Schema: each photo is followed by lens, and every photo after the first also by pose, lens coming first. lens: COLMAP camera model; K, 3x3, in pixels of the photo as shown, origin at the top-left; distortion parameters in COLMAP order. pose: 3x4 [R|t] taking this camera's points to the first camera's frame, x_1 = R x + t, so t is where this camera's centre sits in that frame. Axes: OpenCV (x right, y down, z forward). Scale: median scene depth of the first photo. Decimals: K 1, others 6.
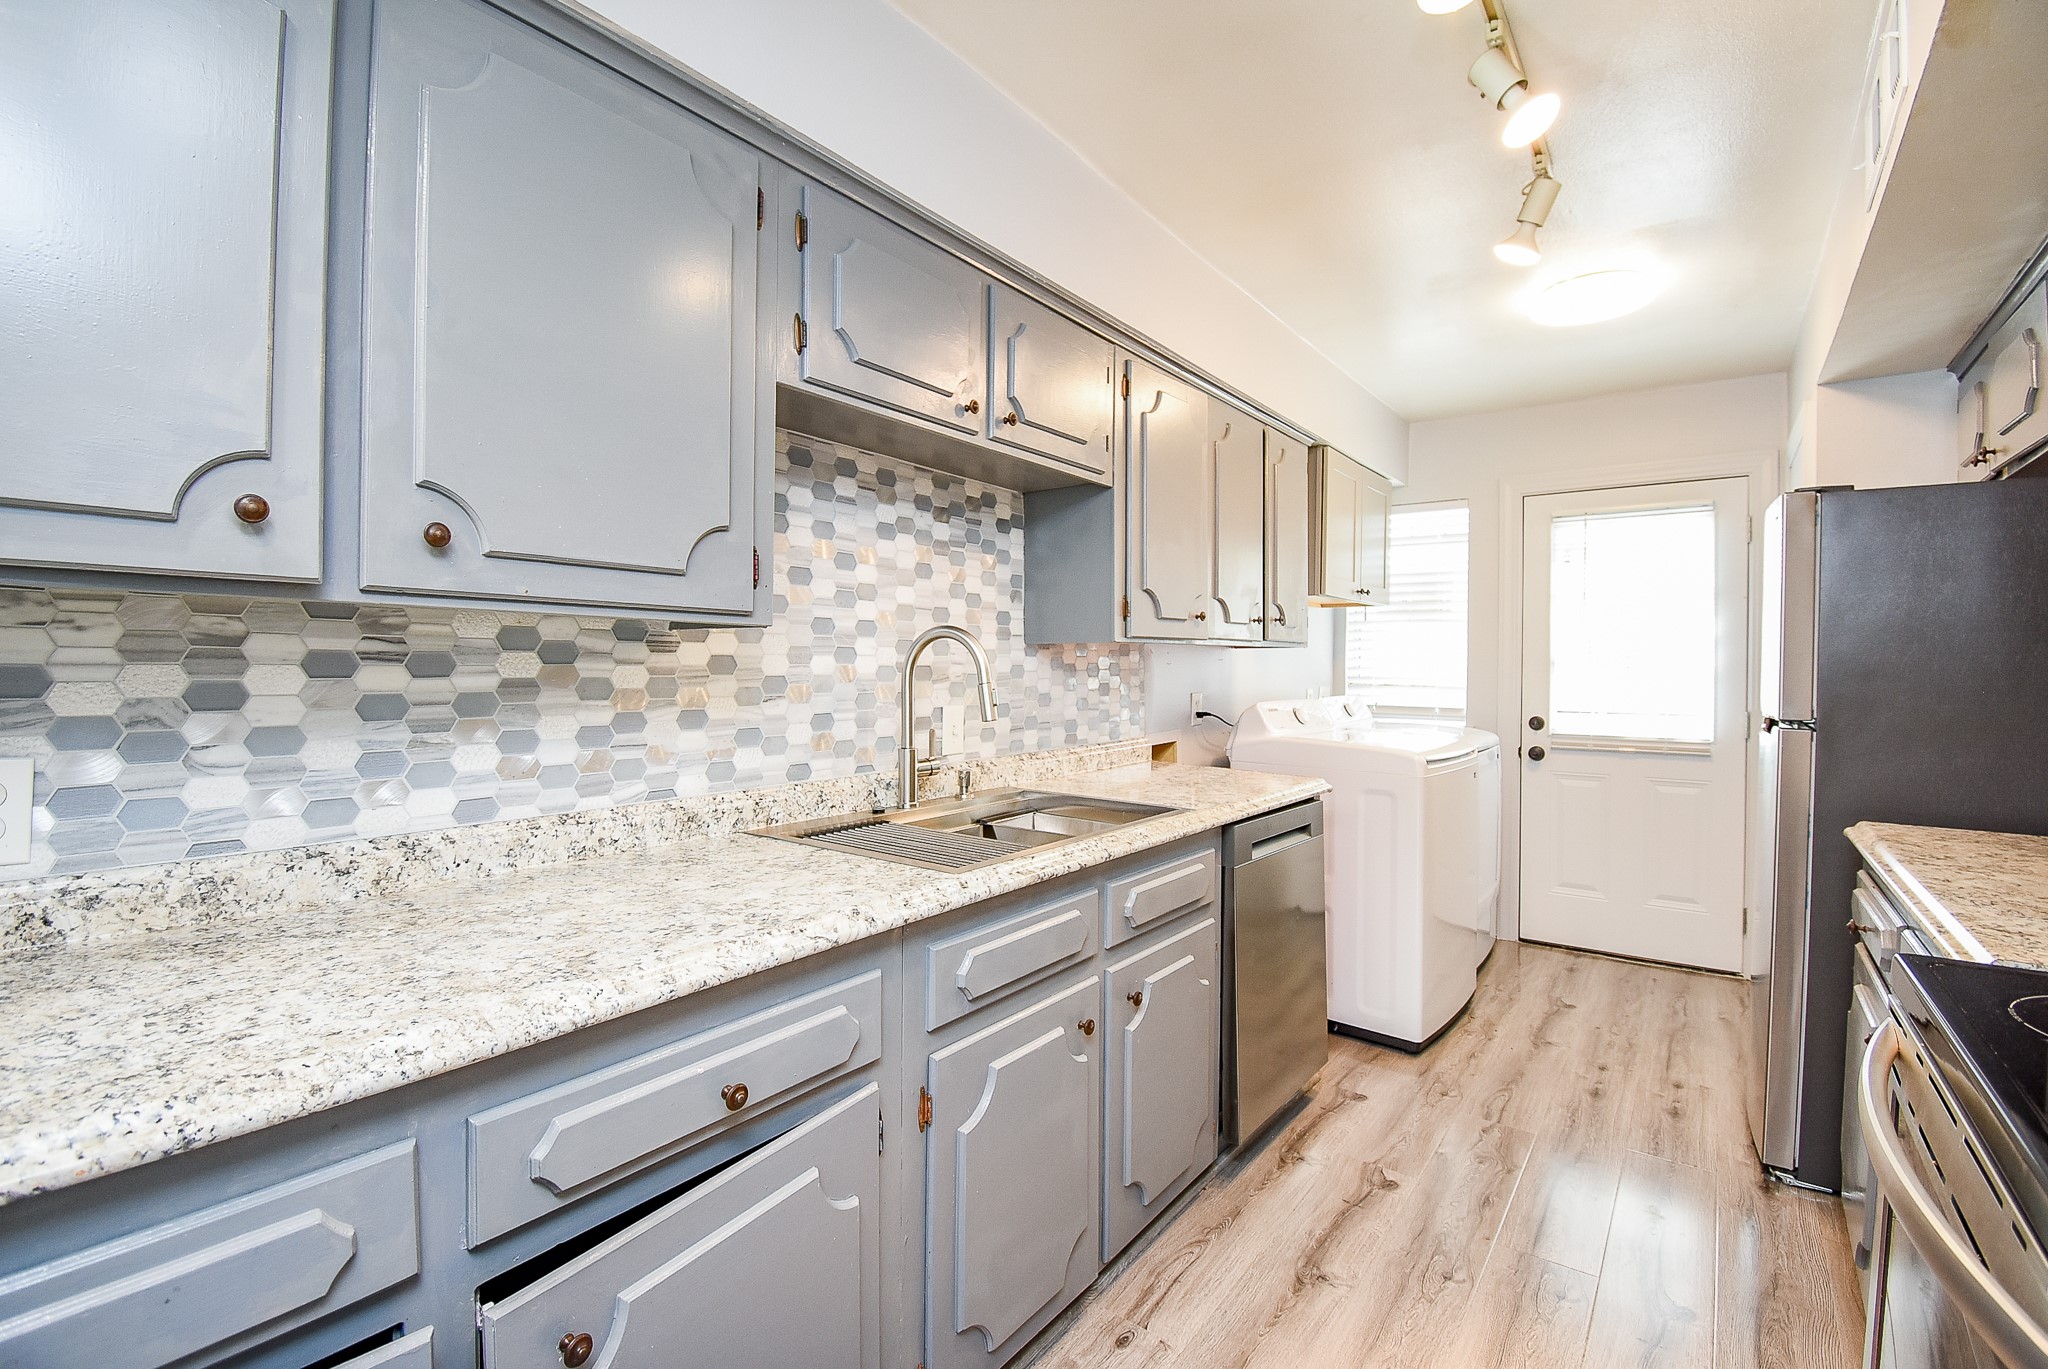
lens RADIAL K [[906.2, 0, 1022.5], [0, 906.2, 669.7], [0, 0, 1]] dist [0.024666, -0.029483]
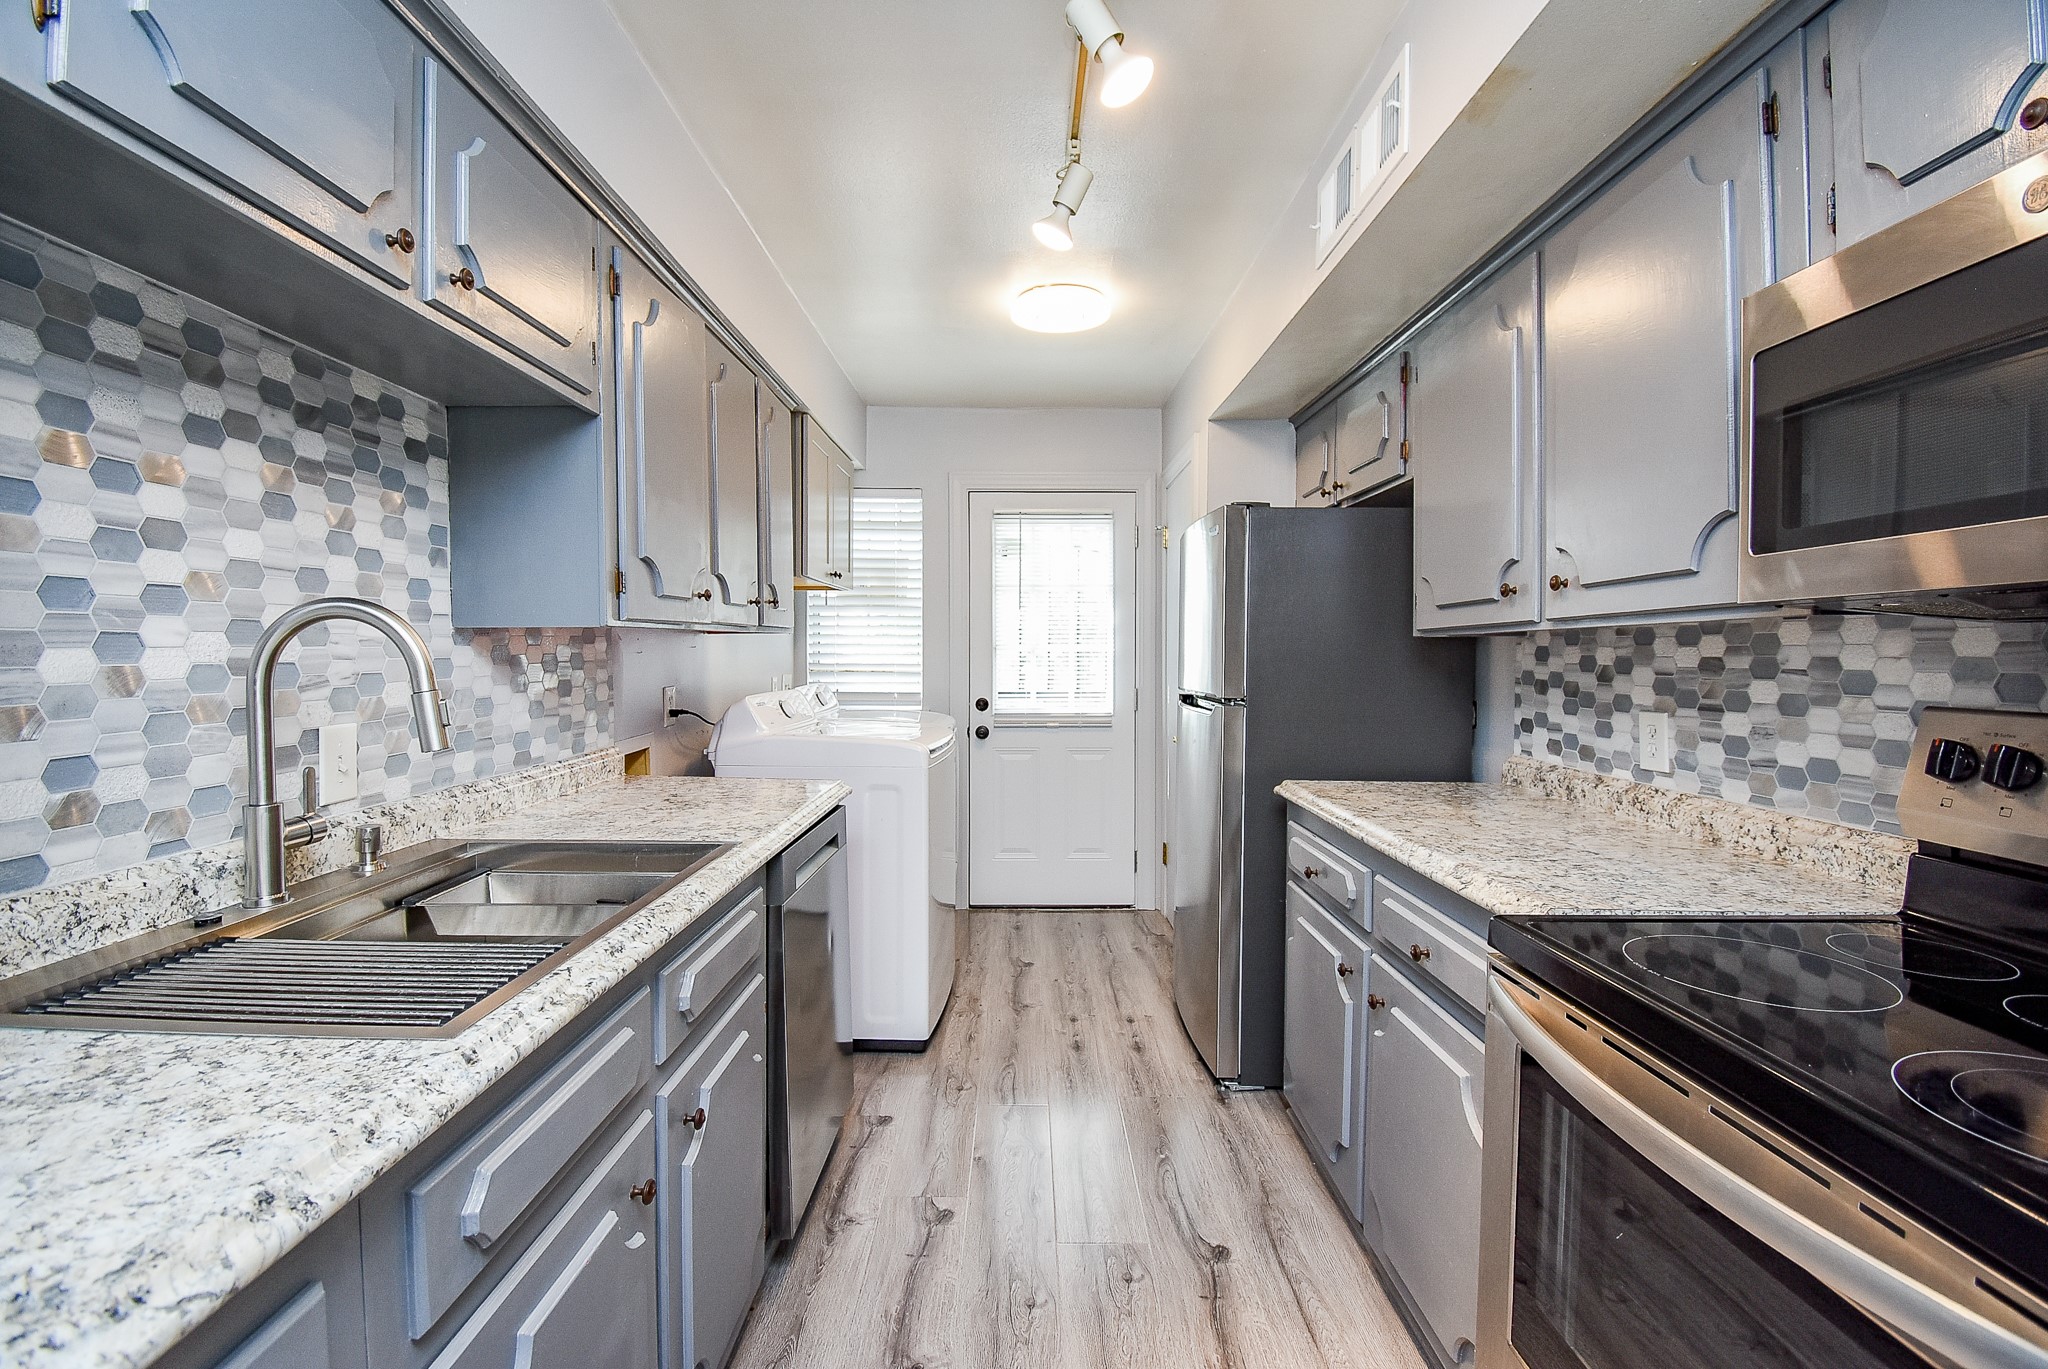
lens RADIAL K [[906.2, 0, 1022.5], [0, 906.2, 669.7], [0, 0, 1]] dist [0.024666, -0.029483]
pose [[0.797785, -0.019041, 0.602642, -0.076677], [0.007930, 0.999746, 0.021089, -0.008258], [-0.602891, -0.012046, 0.797733, 0.205487]]
